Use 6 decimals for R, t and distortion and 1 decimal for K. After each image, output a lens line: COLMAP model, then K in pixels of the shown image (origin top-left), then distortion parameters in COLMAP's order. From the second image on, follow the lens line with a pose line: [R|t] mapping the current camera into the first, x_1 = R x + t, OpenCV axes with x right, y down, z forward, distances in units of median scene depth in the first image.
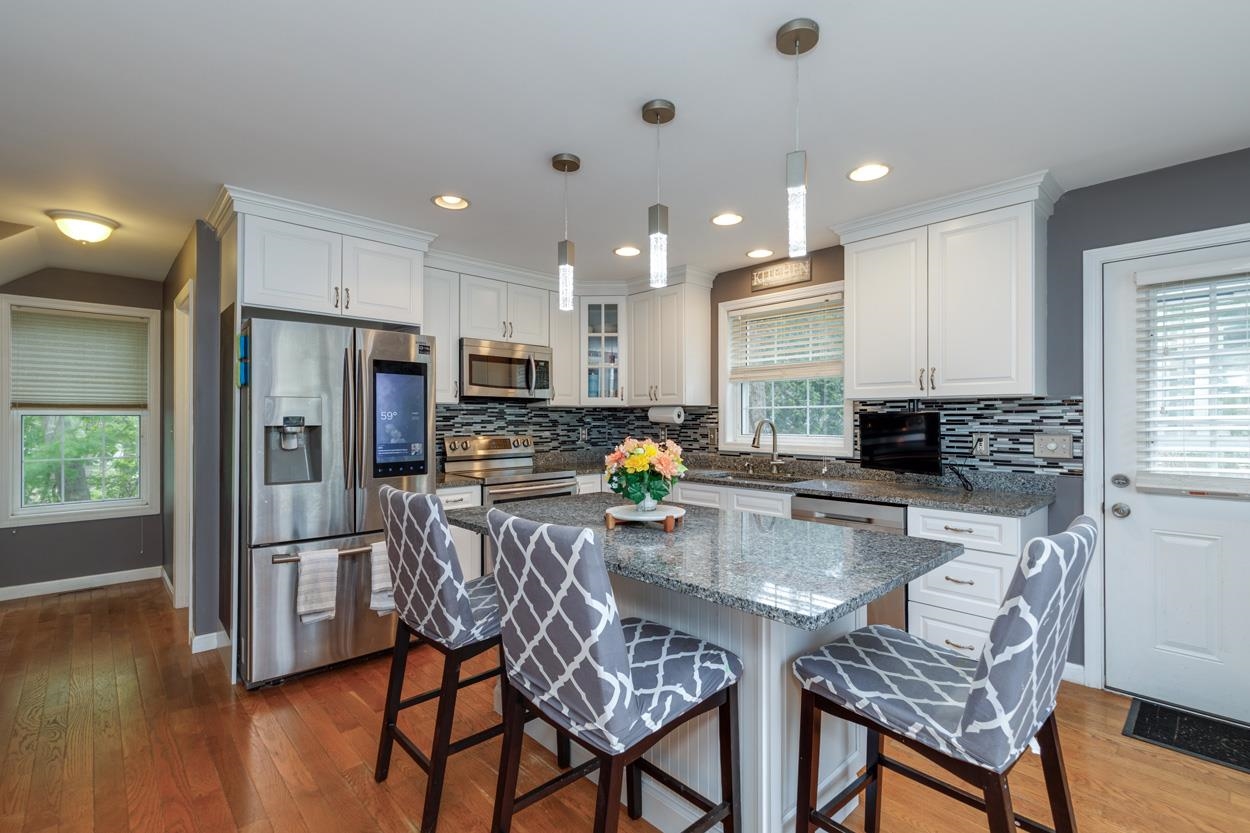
lens RADIAL K [[571.3, 0, 618.8], [0, 571.3, 418.7], [0, 0, 1]] dist [0.006855, -0.002381]
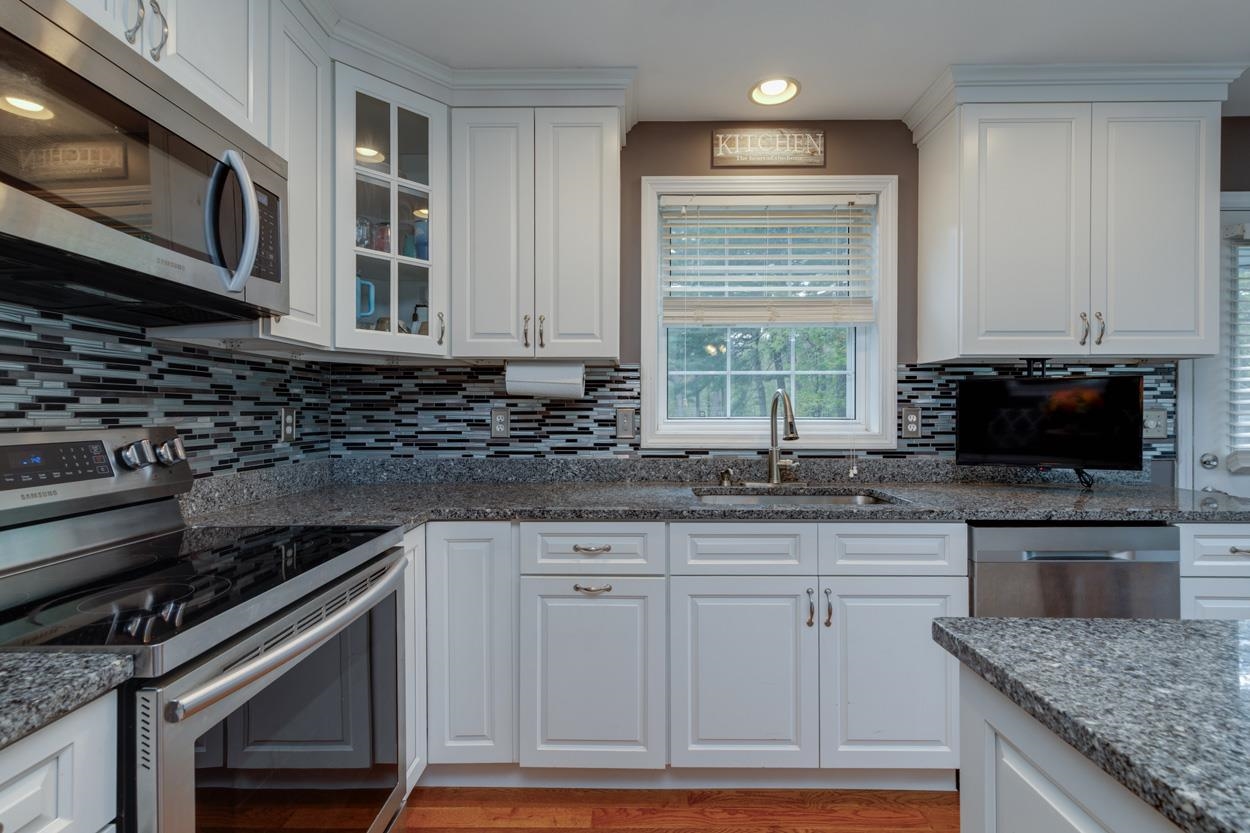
lens RADIAL K [[571.3, 0, 636.2], [0, 571.3, 411.9], [0, 0, 1]] dist [0.006855, -0.002381]
pose [[0.684985, 0.001635, 0.728556, -0.223644], [-0.001478, 0.999999, -0.000854, 0.021206], [-0.728556, -0.000492, 0.684986, 0.635908]]
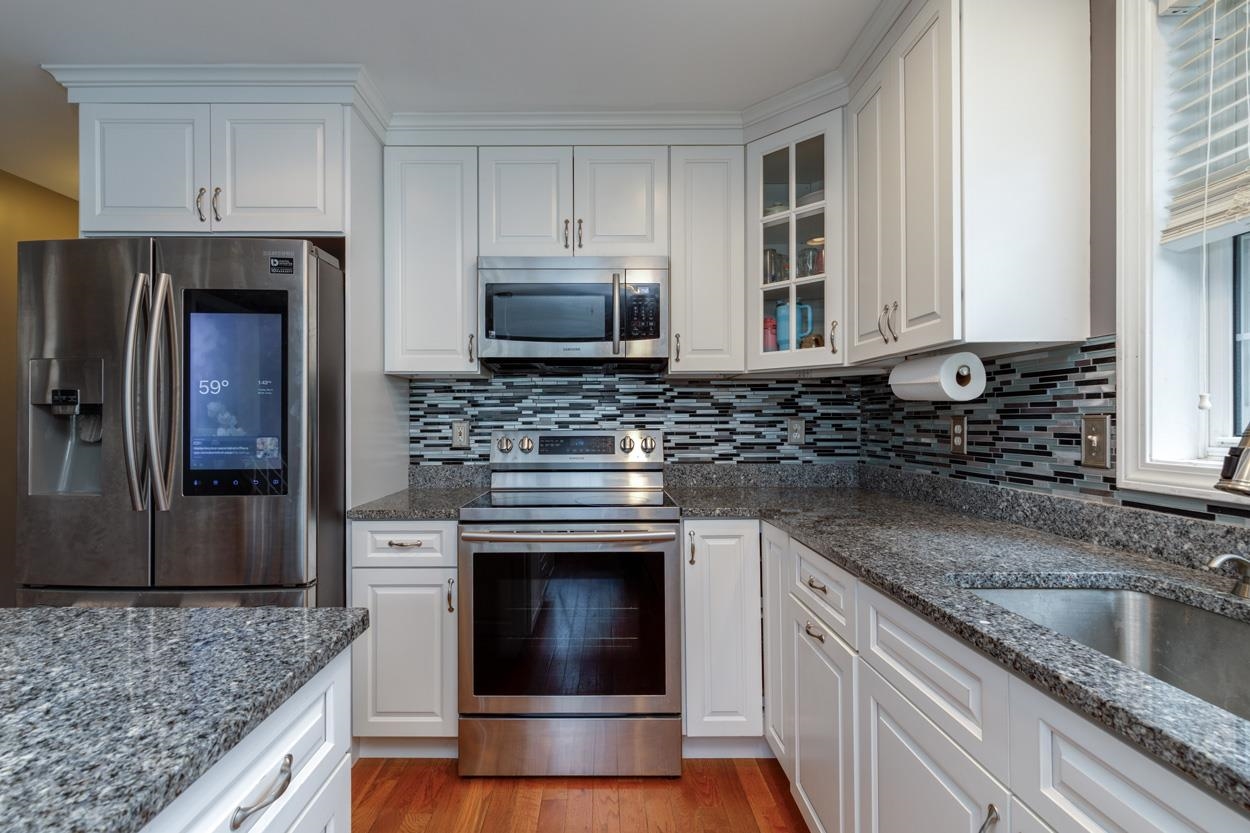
lens RADIAL K [[571.3, 0, 587.4], [0, 571.3, 421.4], [0, 0, 1]] dist [0.006855, -0.002381]
pose [[0.722207, 0.000035, -0.691677, 0.182580], [0.001905, 0.999996, 0.002040, 0.019943], [0.691674, -0.002791, 0.722204, 0.598354]]
